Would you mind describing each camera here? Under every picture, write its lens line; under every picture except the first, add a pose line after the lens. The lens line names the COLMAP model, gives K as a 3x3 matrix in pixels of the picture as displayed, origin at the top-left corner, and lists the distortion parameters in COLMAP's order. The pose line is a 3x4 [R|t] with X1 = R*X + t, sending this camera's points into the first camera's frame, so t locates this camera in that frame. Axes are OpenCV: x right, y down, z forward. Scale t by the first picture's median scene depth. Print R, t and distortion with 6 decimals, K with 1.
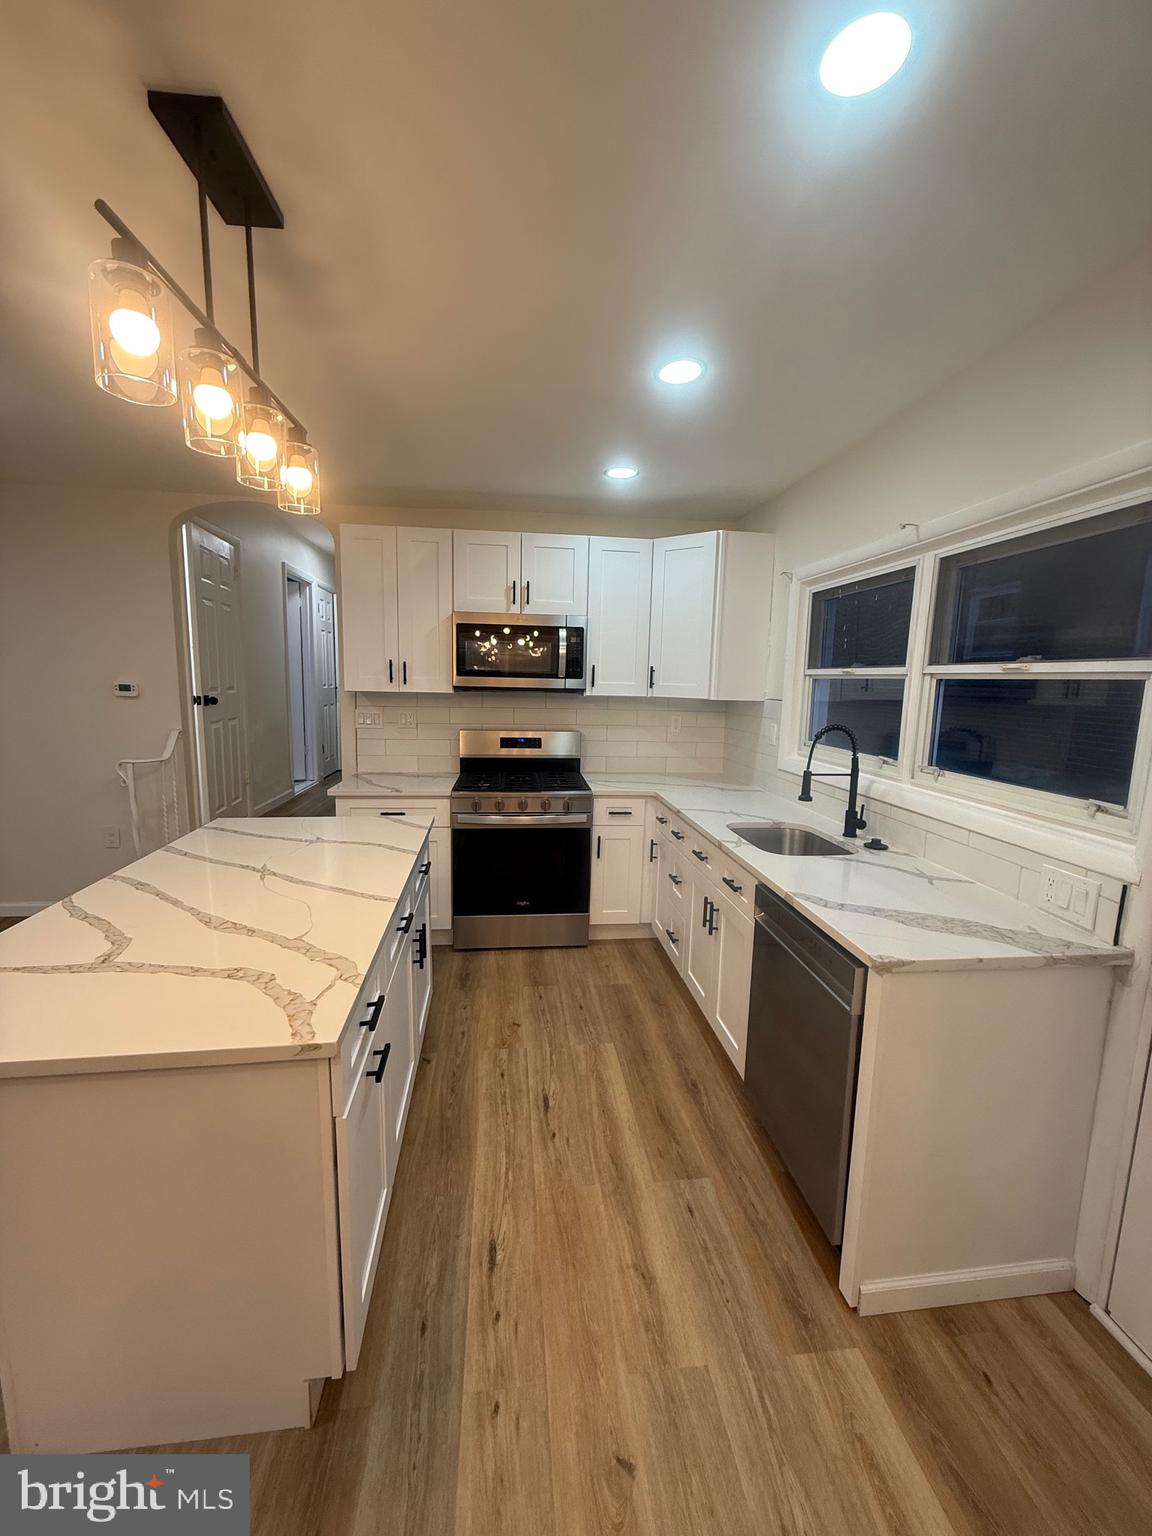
lens RADIAL K [[611.3, 0, 576.0], [0, 611.3, 768.0], [0, 0, 1]] dist [-0.000880, 0.000105]
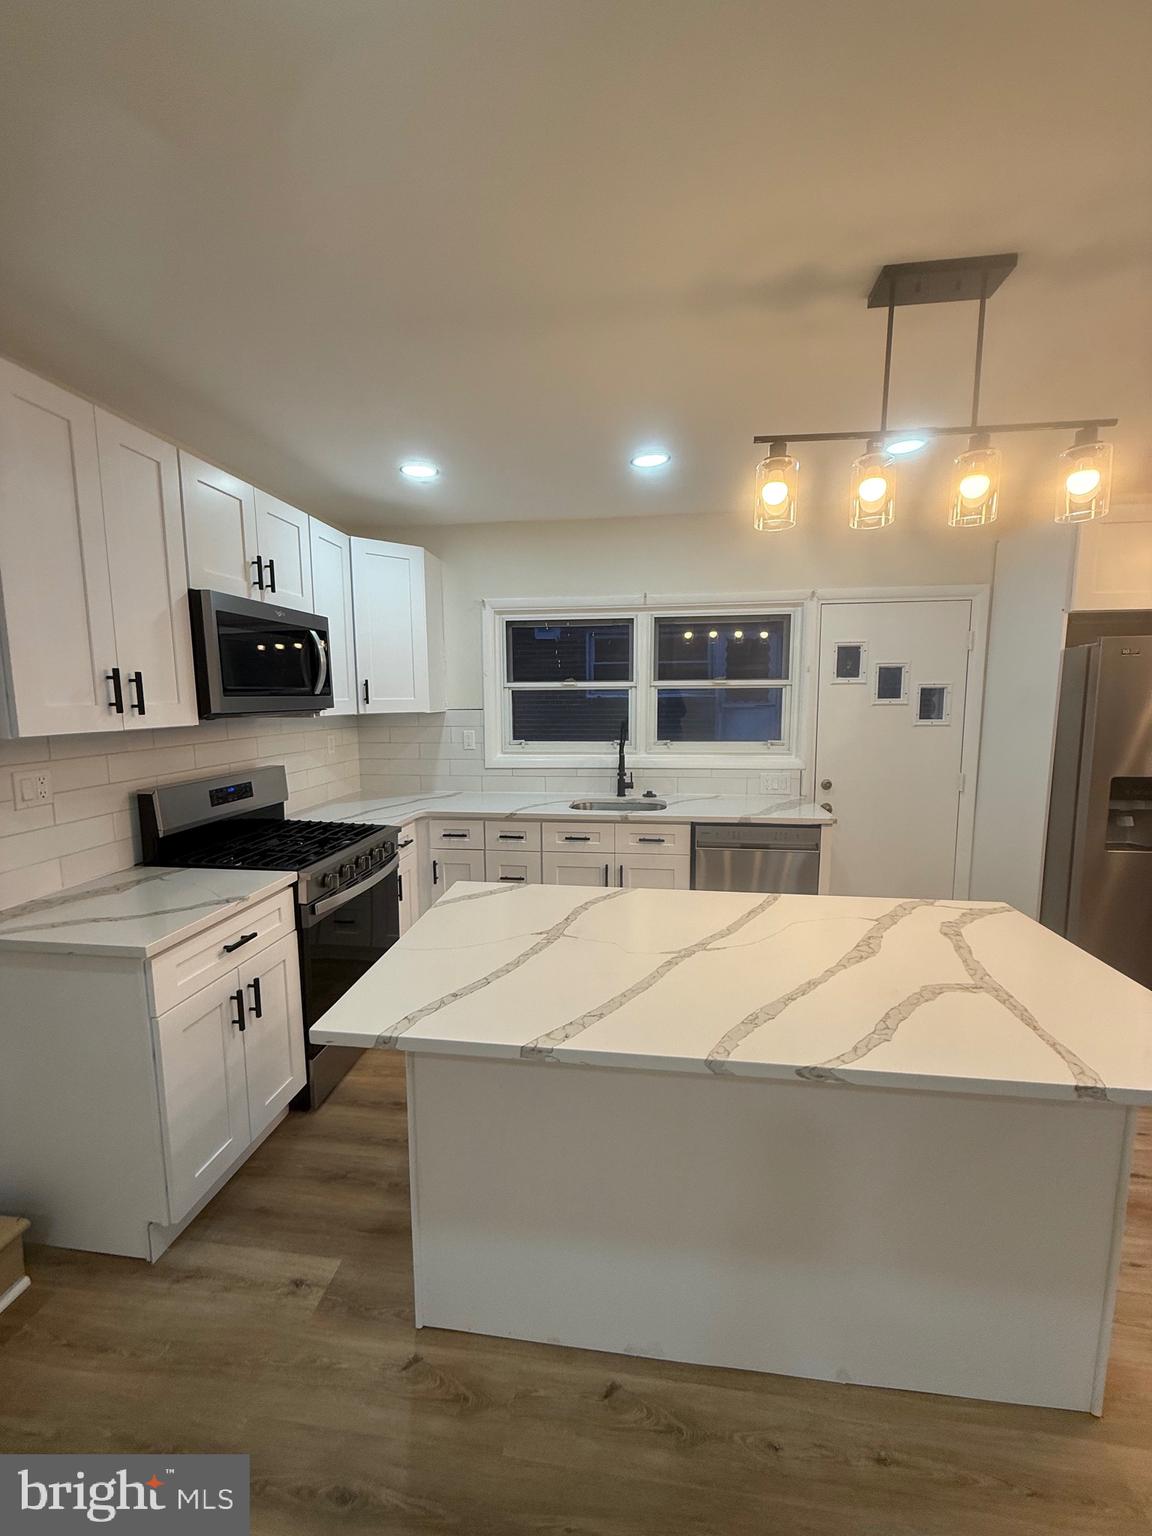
lens RADIAL K [[611.3, 0, 576.0], [0, 611.3, 768.0], [0, 0, 1]] dist [-0.000880, 0.000105]
pose [[0.244086, -0.140273, 0.959555, -1.035110], [0.151782, 0.982814, 0.105064, -0.132977], [-0.957802, 0.119998, 0.261182, 0.748662]]
